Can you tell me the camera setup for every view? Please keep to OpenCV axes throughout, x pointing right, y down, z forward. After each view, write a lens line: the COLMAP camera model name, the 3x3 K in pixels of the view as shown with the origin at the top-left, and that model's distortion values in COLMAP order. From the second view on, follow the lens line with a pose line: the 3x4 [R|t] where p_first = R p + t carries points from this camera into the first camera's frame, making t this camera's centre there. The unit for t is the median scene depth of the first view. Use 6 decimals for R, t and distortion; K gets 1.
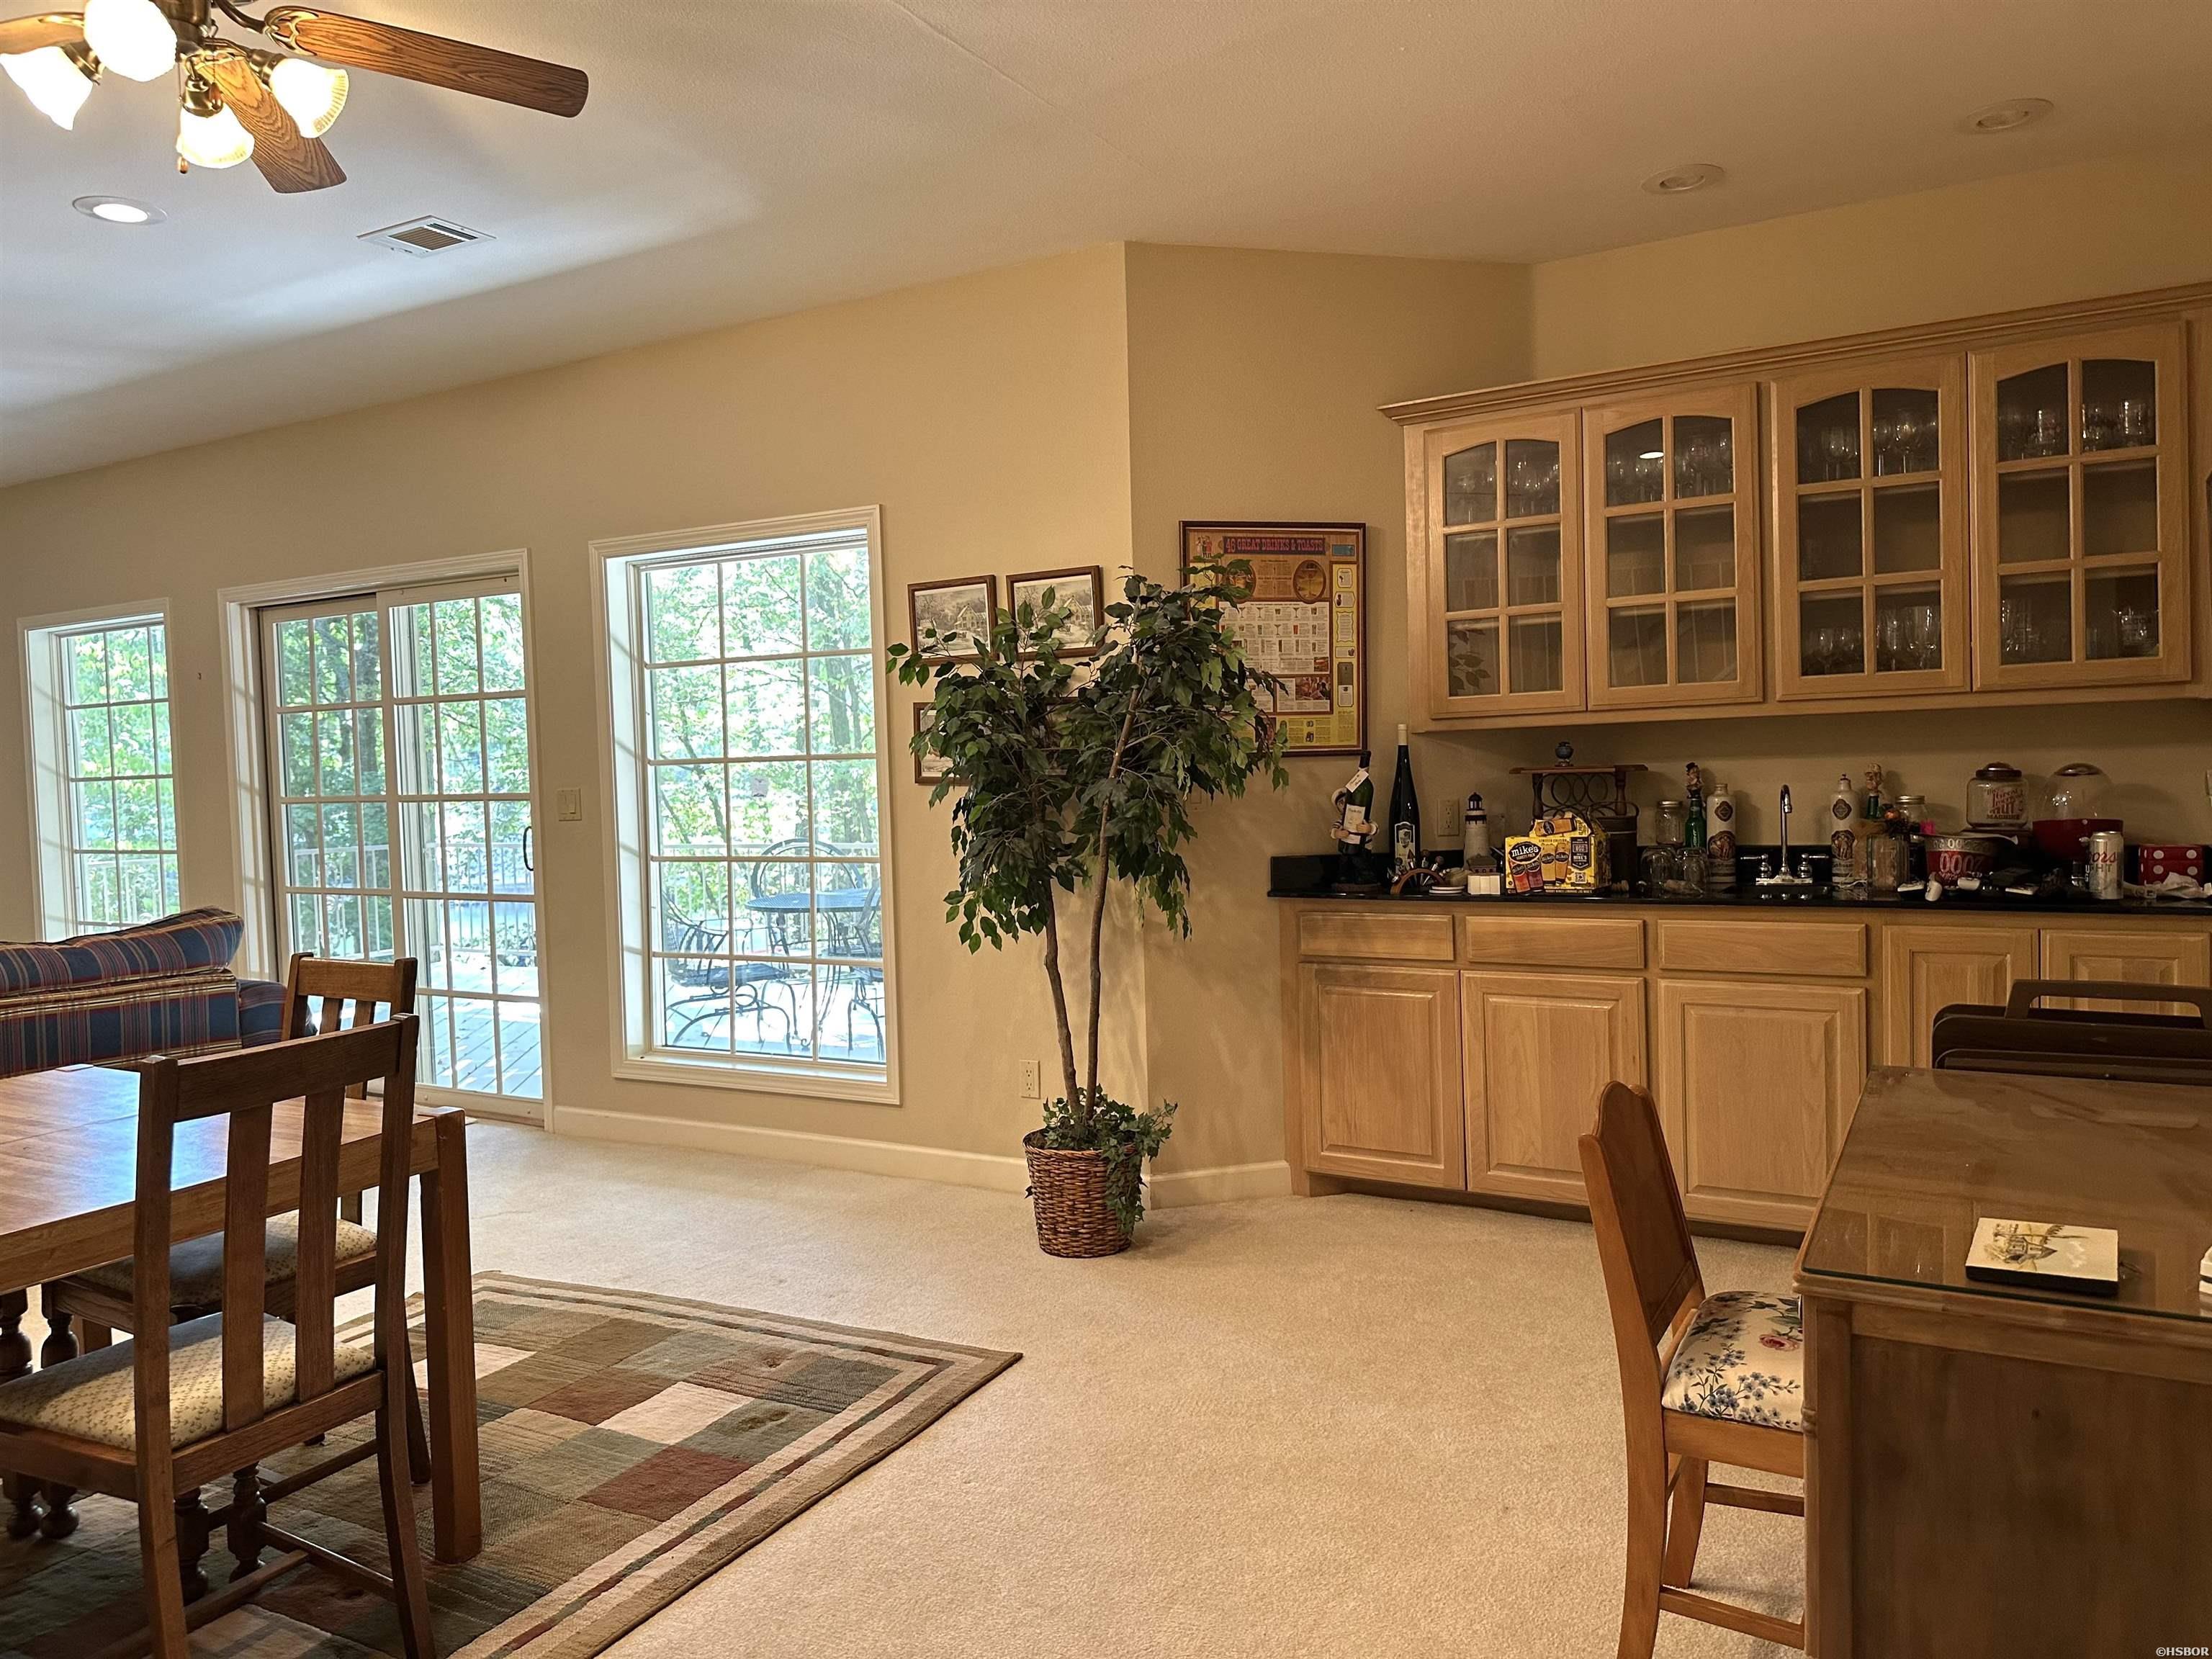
lens RADIAL K [[1560.9, 0, 1090.6], [0, 1560.9, 833.6], [0, 0, 1]] dist [0.136968, -0.172845]
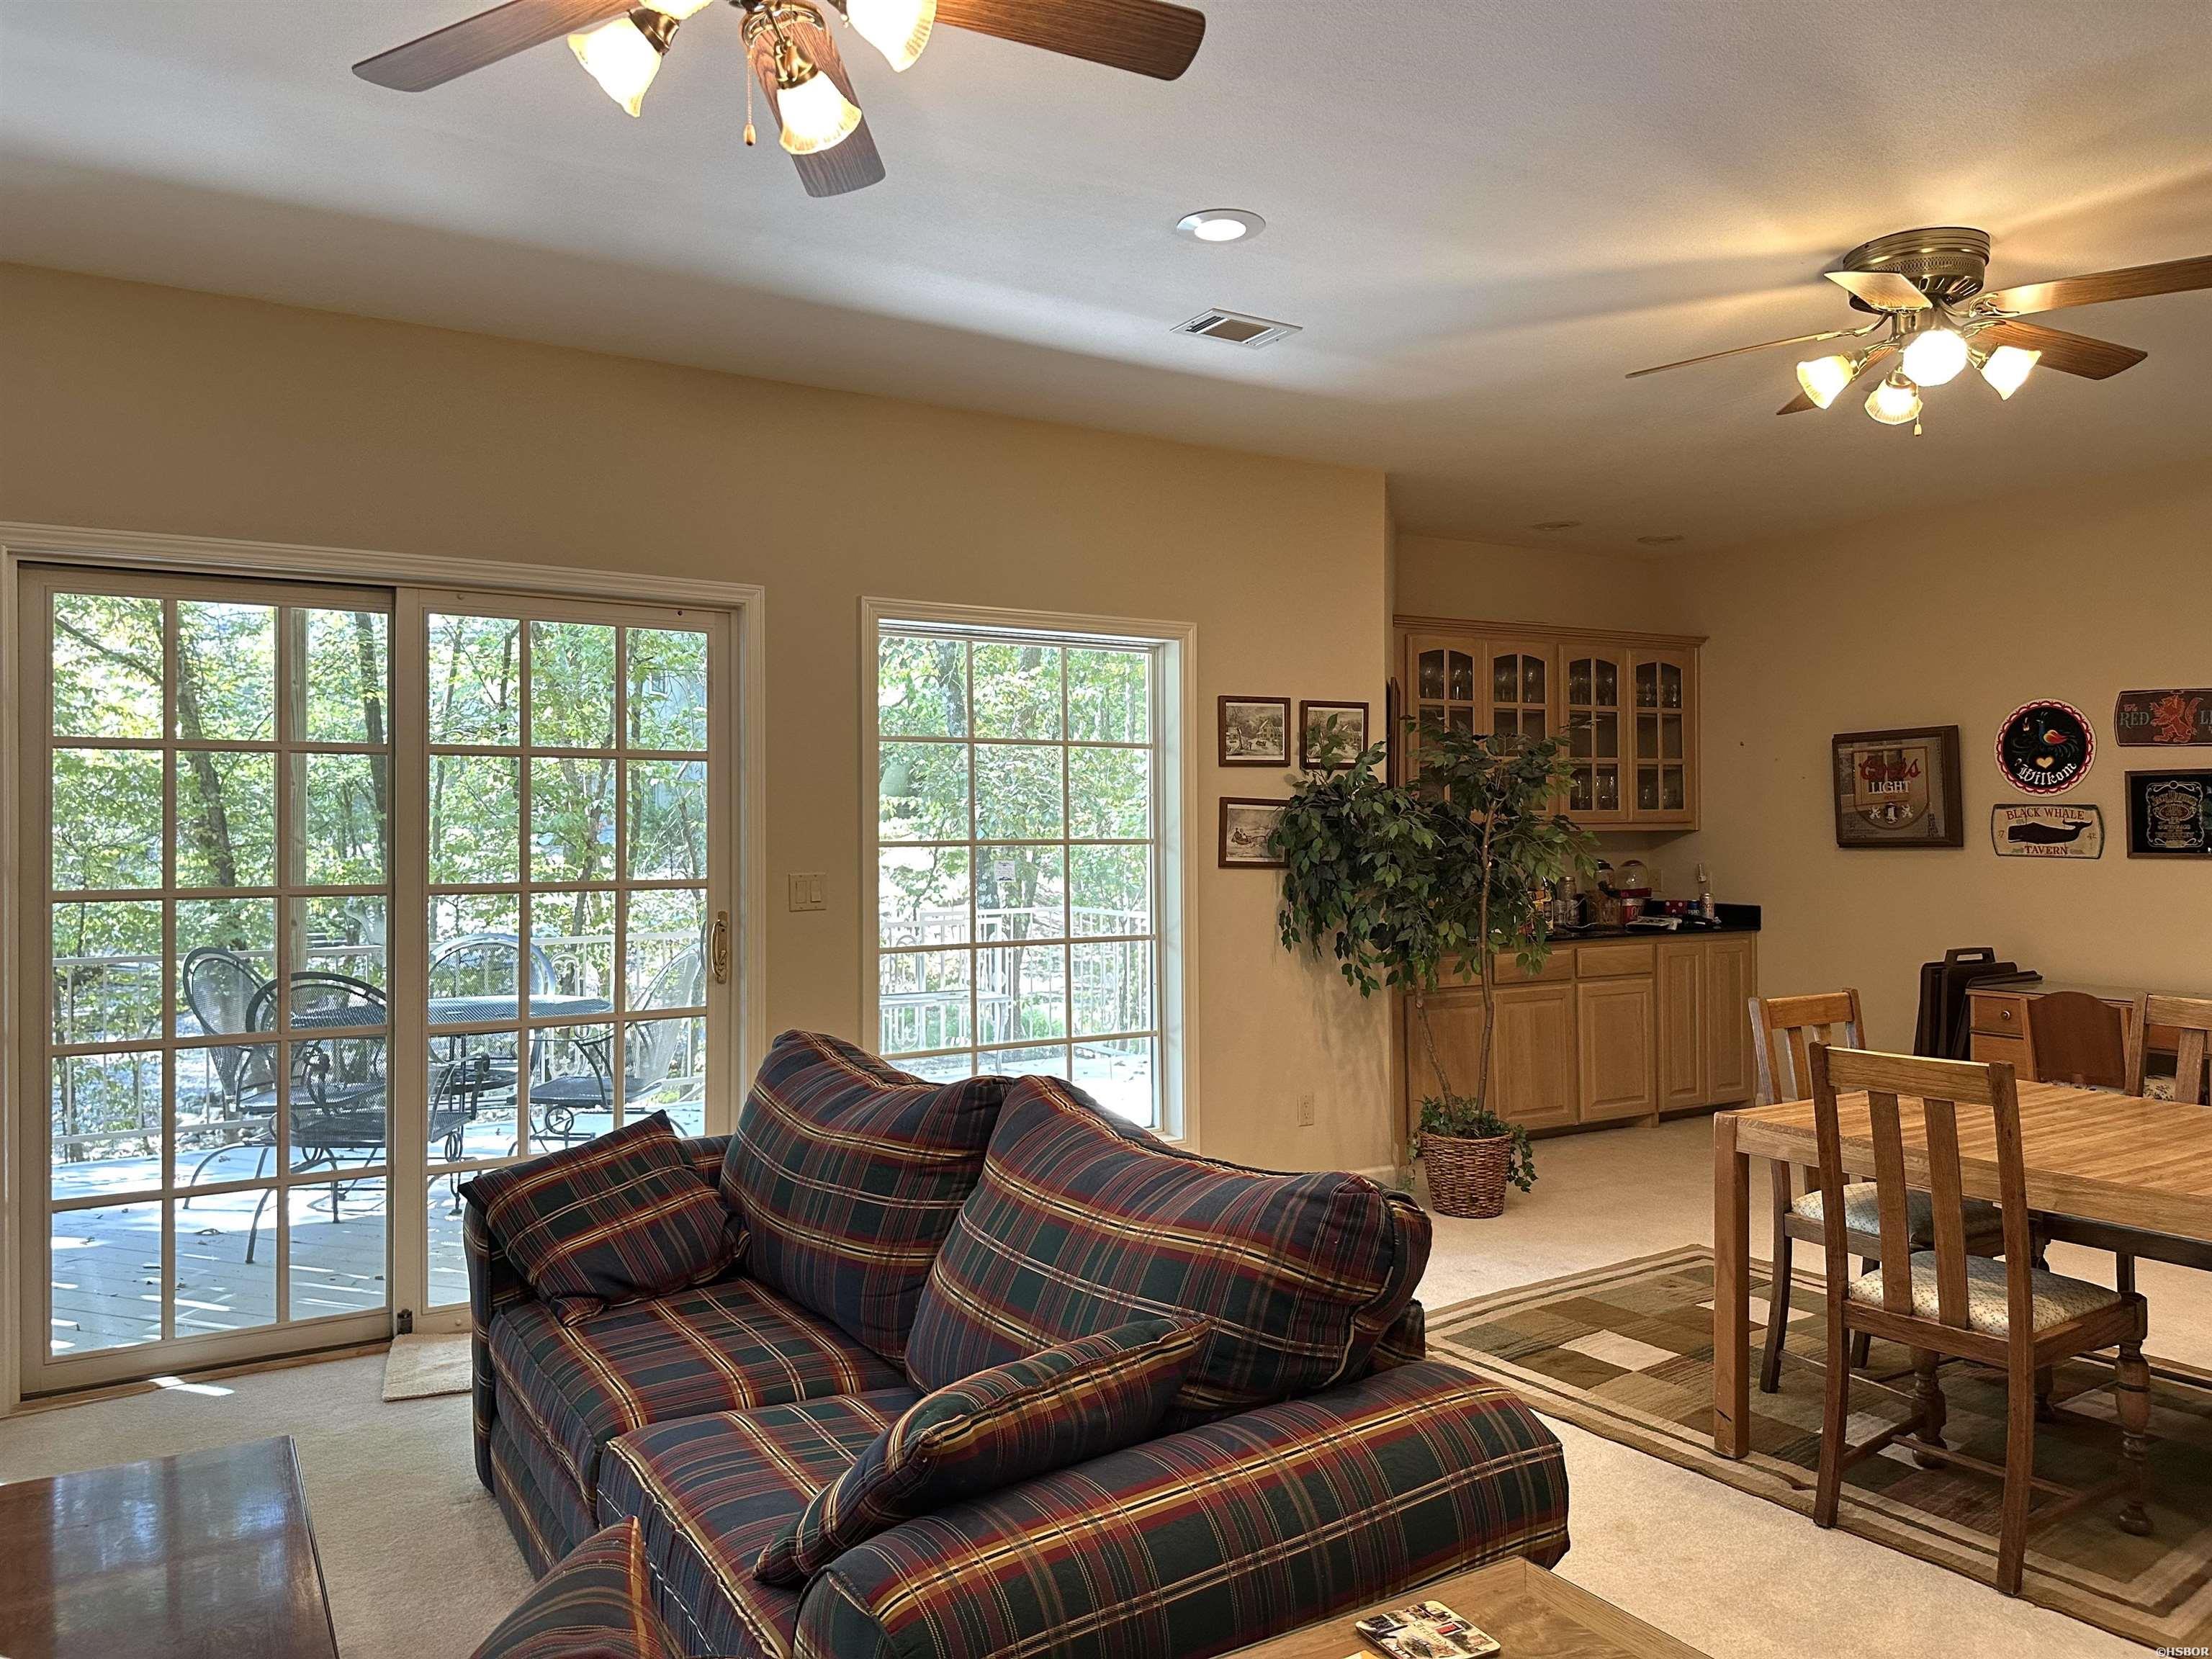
lens RADIAL K [[1553.9, 0, 1146.5], [0, 1553.9, 820.0], [0, 0, 1]] dist [0.148462, -0.162411]
pose [[0.460431, 0.031944, 0.887121, -1.234608], [0.032365, 0.998084, -0.052737, -0.009011], [-0.887105, 0.052993, 0.458515, 0.563735]]
